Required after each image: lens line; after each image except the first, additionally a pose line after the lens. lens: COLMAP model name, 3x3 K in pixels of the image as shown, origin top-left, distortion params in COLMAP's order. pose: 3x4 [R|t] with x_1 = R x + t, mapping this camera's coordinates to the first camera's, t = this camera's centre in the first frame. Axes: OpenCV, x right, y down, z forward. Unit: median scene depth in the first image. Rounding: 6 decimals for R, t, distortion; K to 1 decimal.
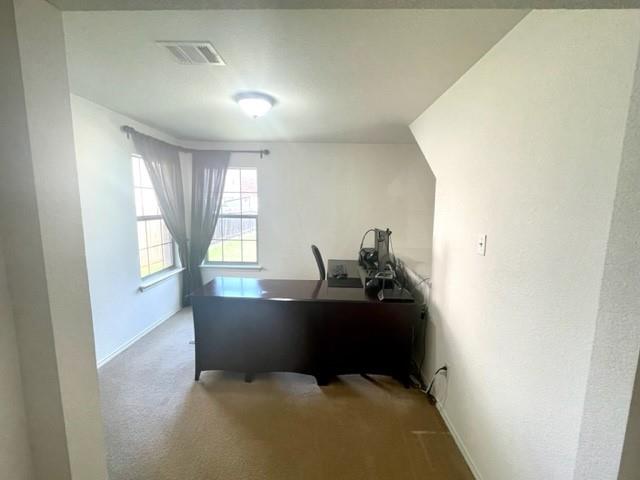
lens RADIAL K [[284.9, 0, 322.3], [0, 284.9, 243.8], [0, 0, 1]] dist [-0.001114, -0.000071]
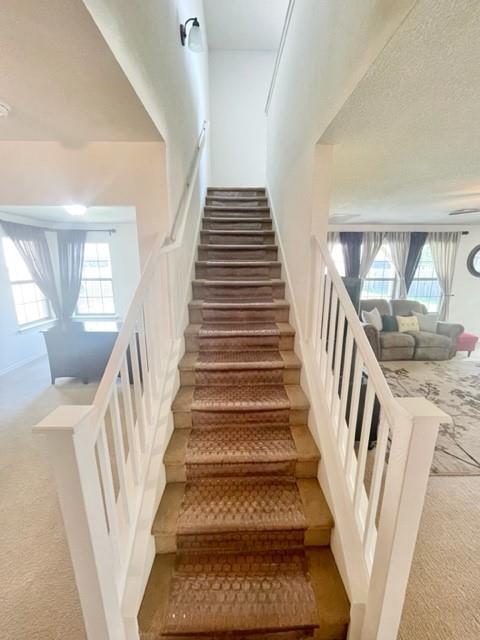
lens RADIAL K [[256.0, 0, 240.4], [0, 256.0, 321.0], [0, 0, 1]] dist [-0.006957, -0.000212]
pose [[0.997413, -0.032075, 0.064333, 0.313333], [0.026972, 0.996536, 0.078670, 0.025373], [-0.066634, -0.076731, 0.994823, -0.276777]]
